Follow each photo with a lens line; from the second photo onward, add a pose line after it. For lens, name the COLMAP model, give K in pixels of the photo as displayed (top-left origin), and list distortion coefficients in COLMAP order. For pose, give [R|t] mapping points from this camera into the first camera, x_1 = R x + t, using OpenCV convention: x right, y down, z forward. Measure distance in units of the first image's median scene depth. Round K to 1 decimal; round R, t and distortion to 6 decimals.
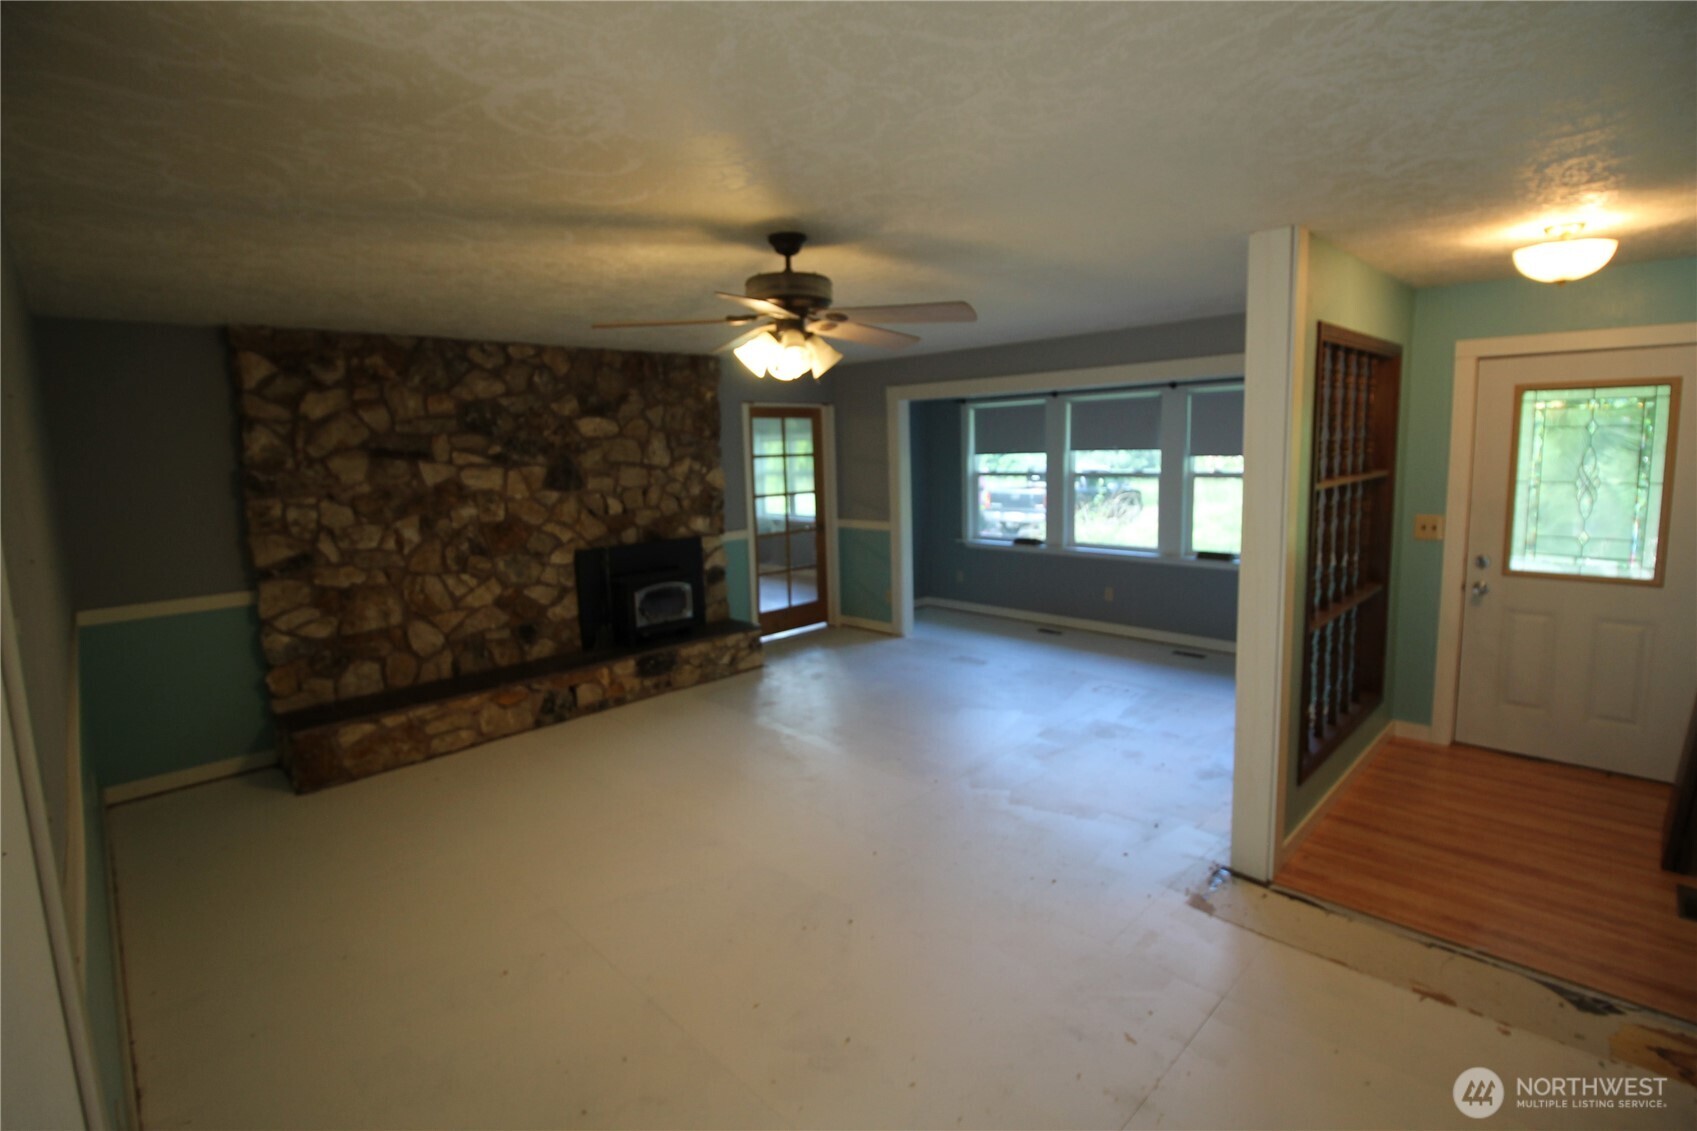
lens RADIAL K [[796.9, 0, 843.2], [0, 796.9, 561.7], [0, 0, 1]] dist [-0.002769, -0.001317]
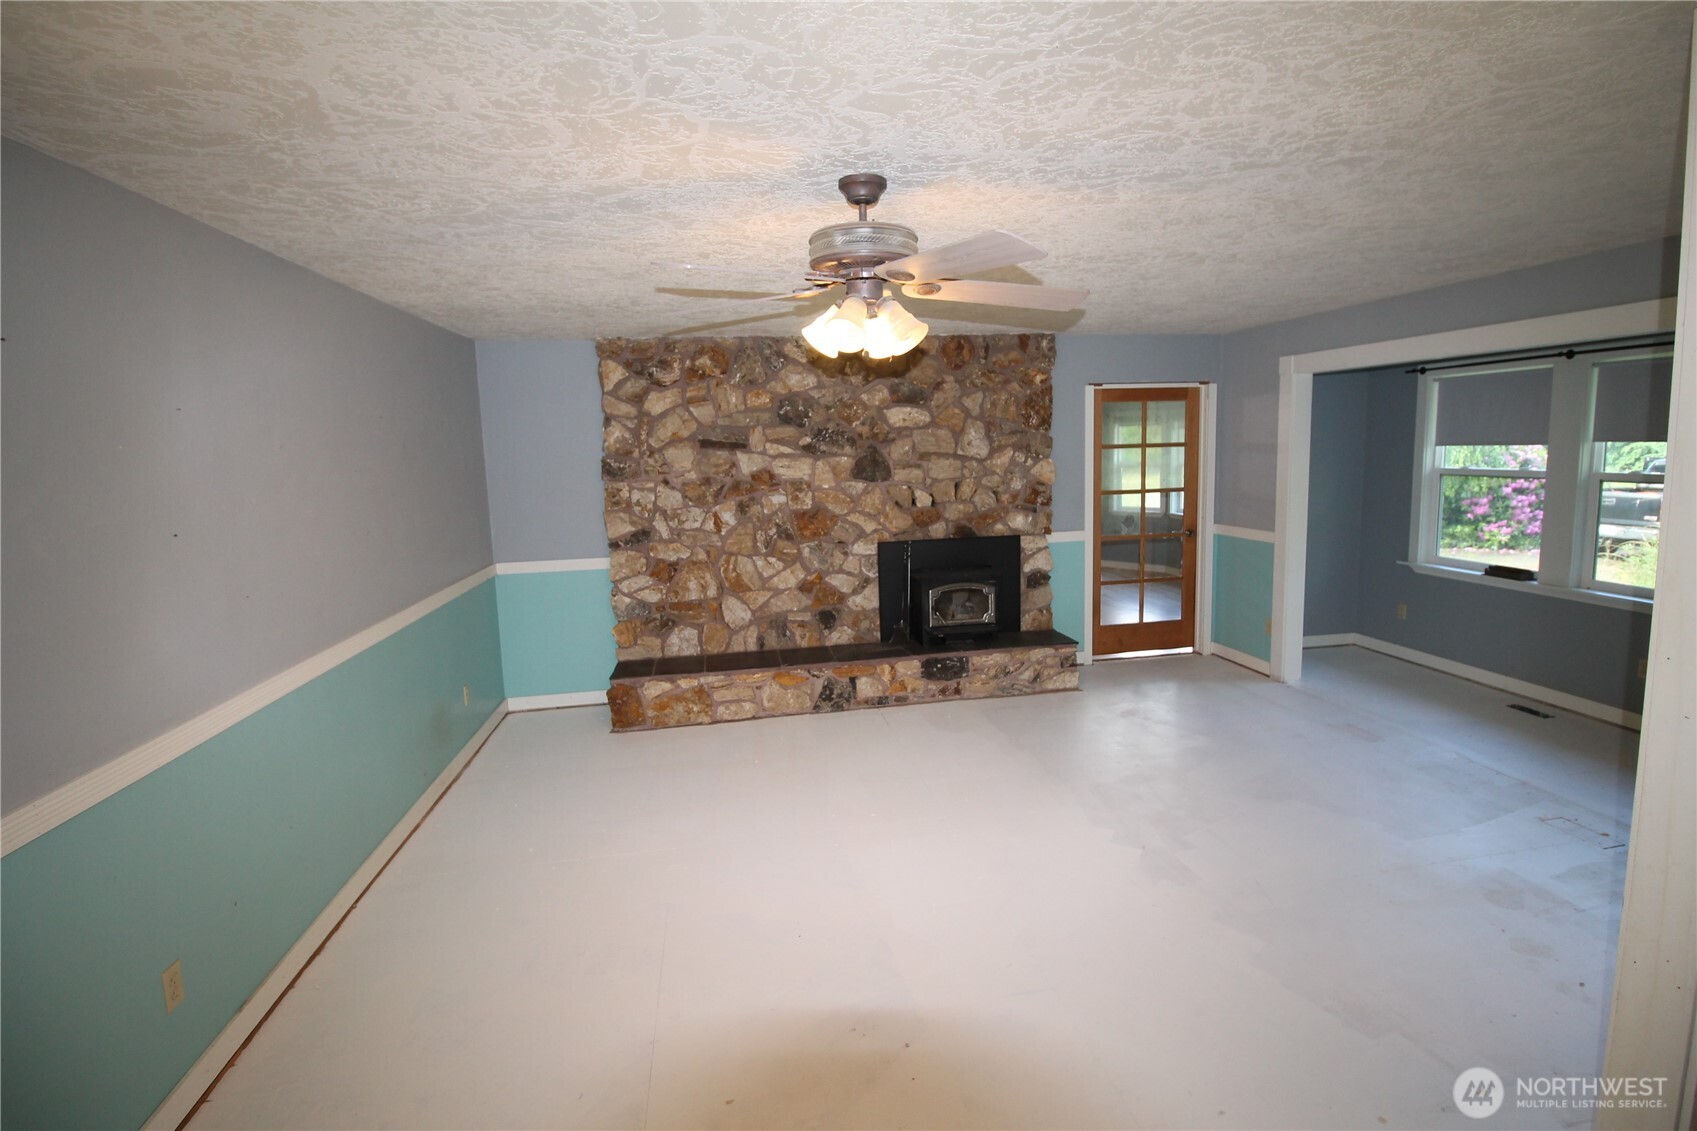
lens RADIAL K [[796.9, 0, 850.8], [0, 796.9, 555.5], [0, 0, 1]] dist [-0.002769, -0.001317]
pose [[0.824282, 0.080983, -0.560358, 0.205318], [-0.074698, 0.996621, 0.034151, -0.030180], [0.561231, 0.013708, 0.827546, 0.169944]]
